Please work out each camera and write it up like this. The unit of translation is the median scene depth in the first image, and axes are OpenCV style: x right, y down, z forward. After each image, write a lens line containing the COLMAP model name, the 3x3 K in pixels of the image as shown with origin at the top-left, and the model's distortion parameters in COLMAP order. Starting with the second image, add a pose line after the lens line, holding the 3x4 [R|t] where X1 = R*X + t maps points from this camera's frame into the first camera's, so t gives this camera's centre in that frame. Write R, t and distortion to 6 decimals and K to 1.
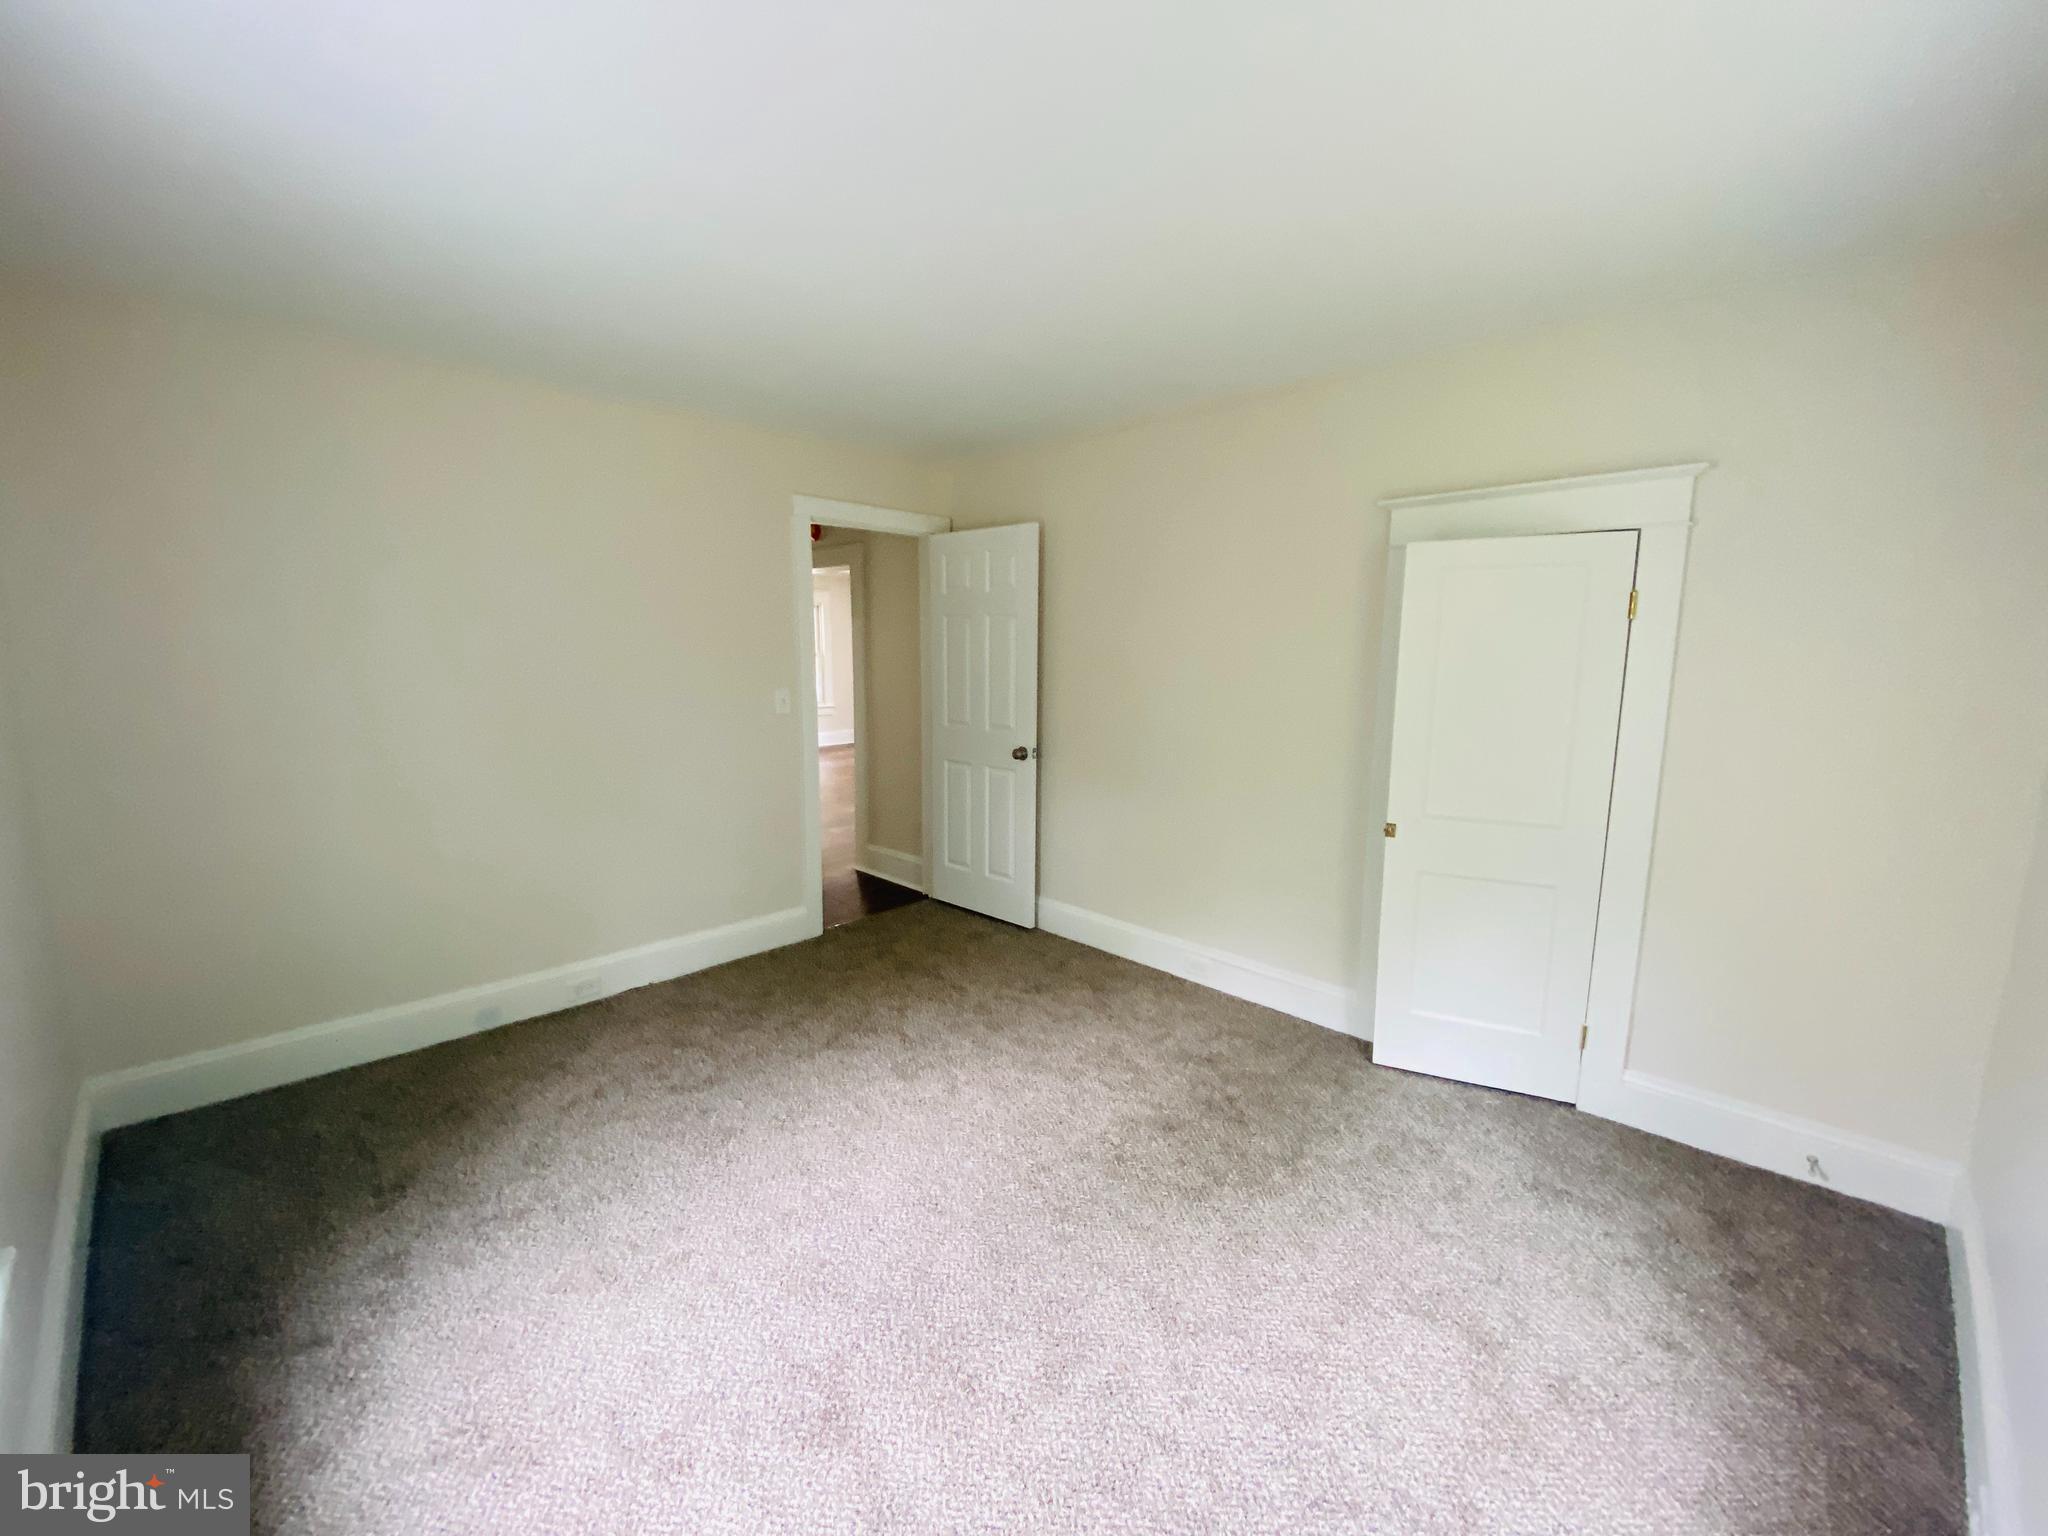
lens RADIAL K [[830.0, 0, 1016.8], [0, 830.0, 765.2], [0, 0, 1]] dist [0.039921, -0.024938]
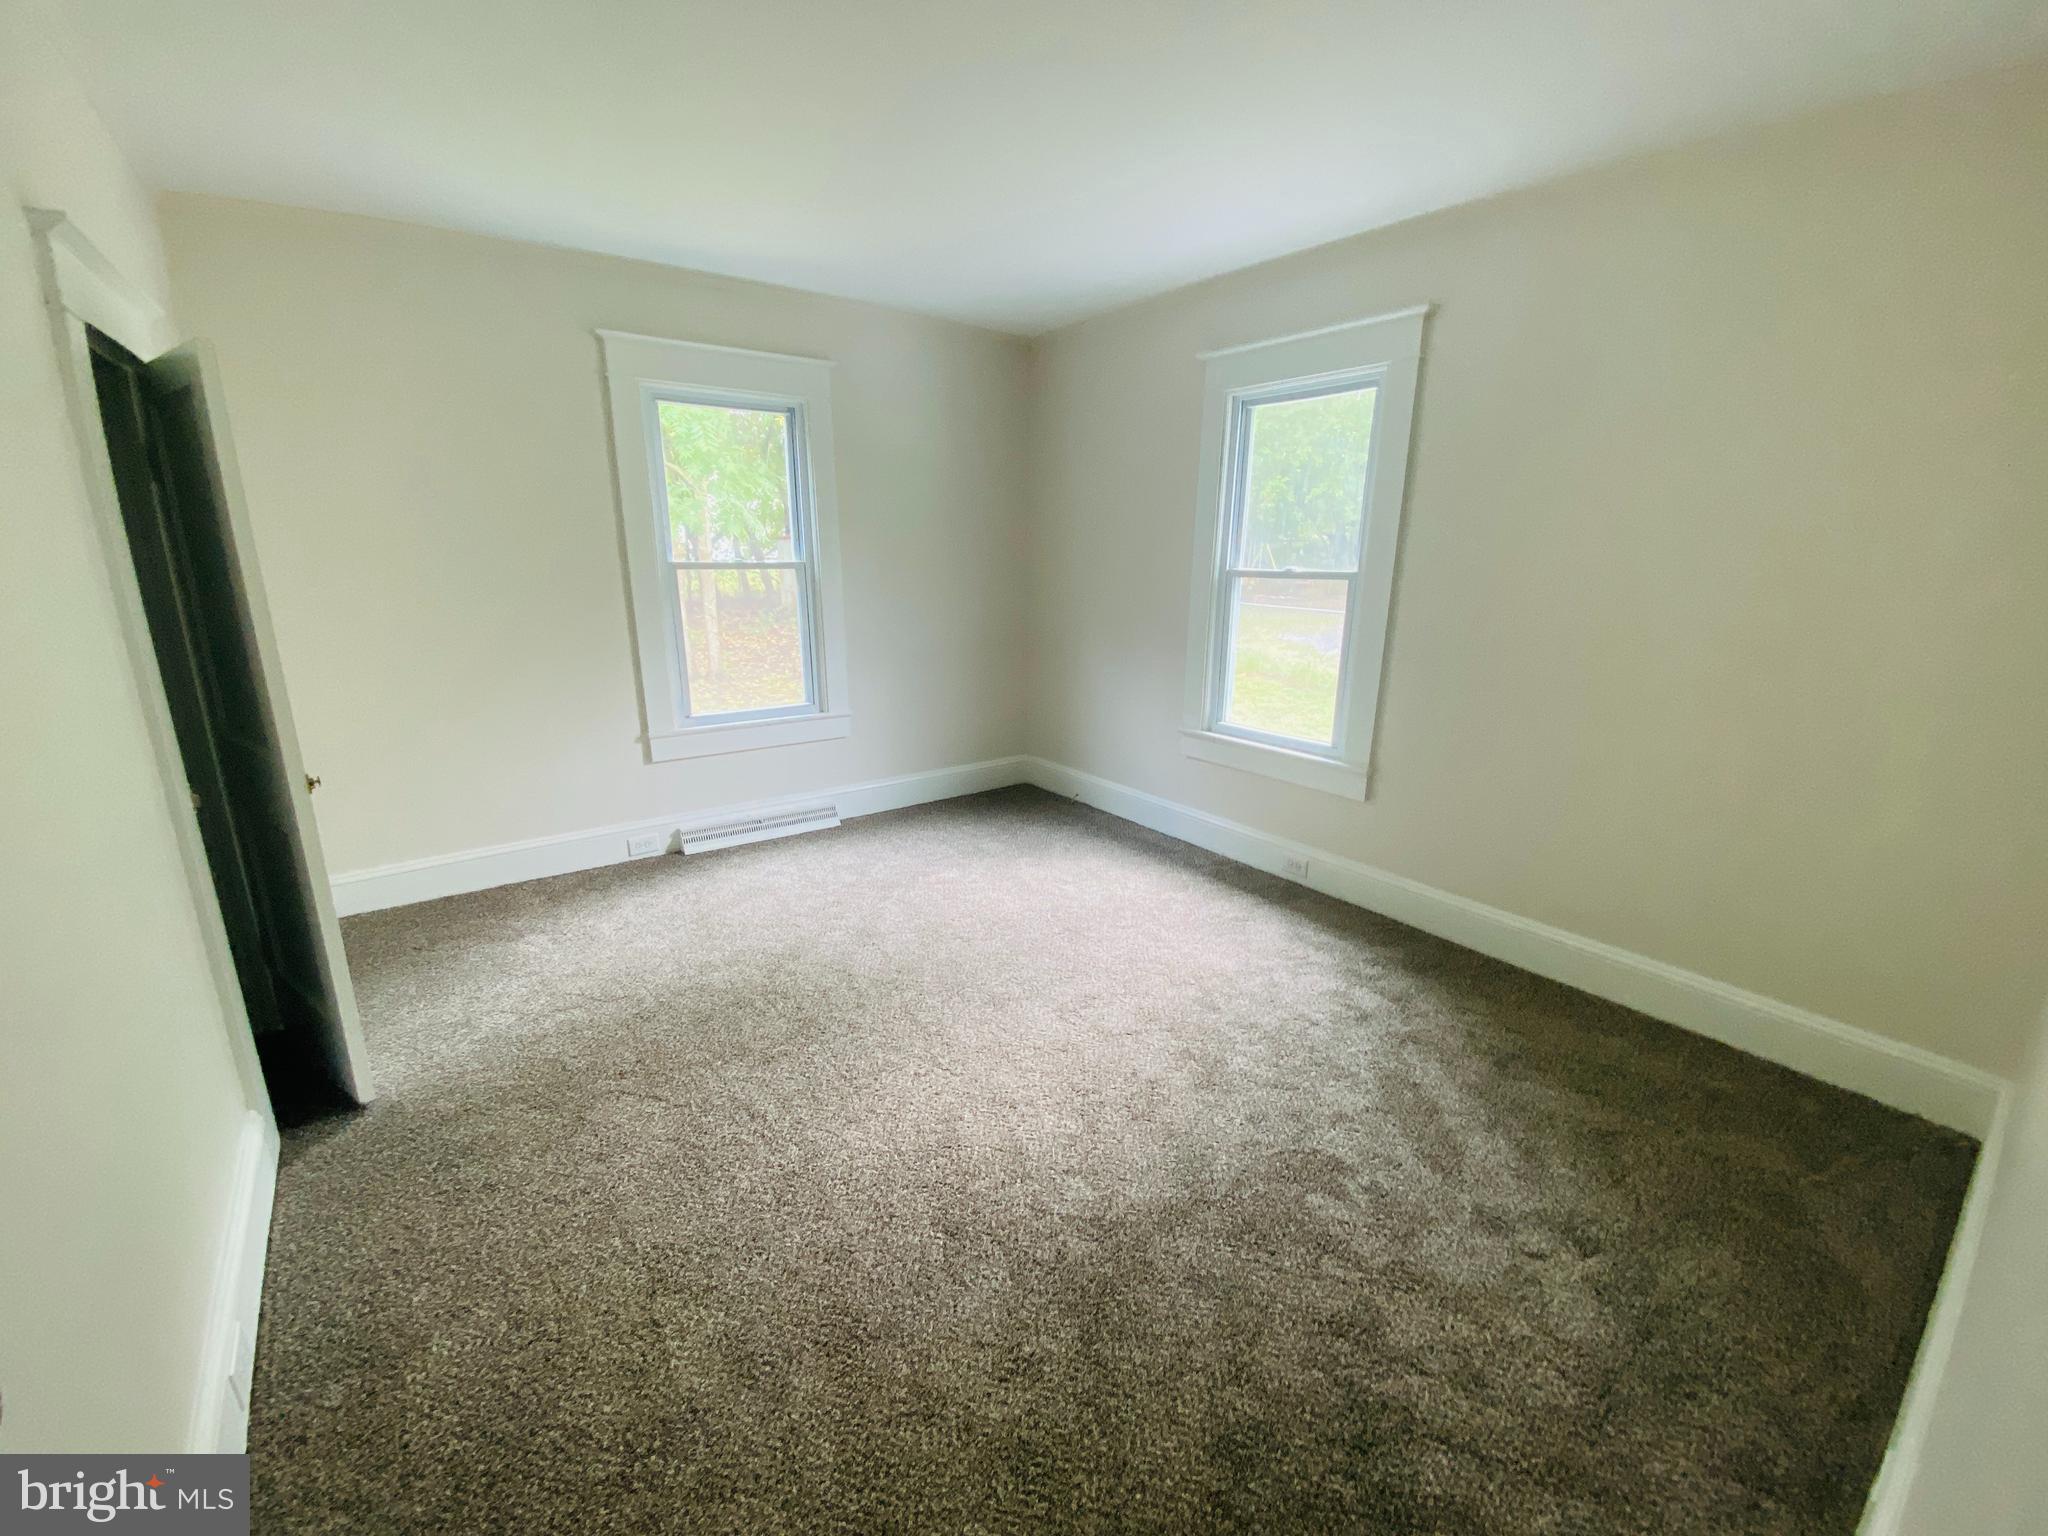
lens RADIAL K [[830.0, 0, 1016.8], [0, 830.0, 765.2], [0, 0, 1]] dist [0.039921, -0.024938]
pose [[-0.987821, -0.056386, 0.145017, -0.215039], [0.004806, 0.920524, 0.390657, -0.194794], [-0.155519, 0.386596, -0.909042, 1.440941]]
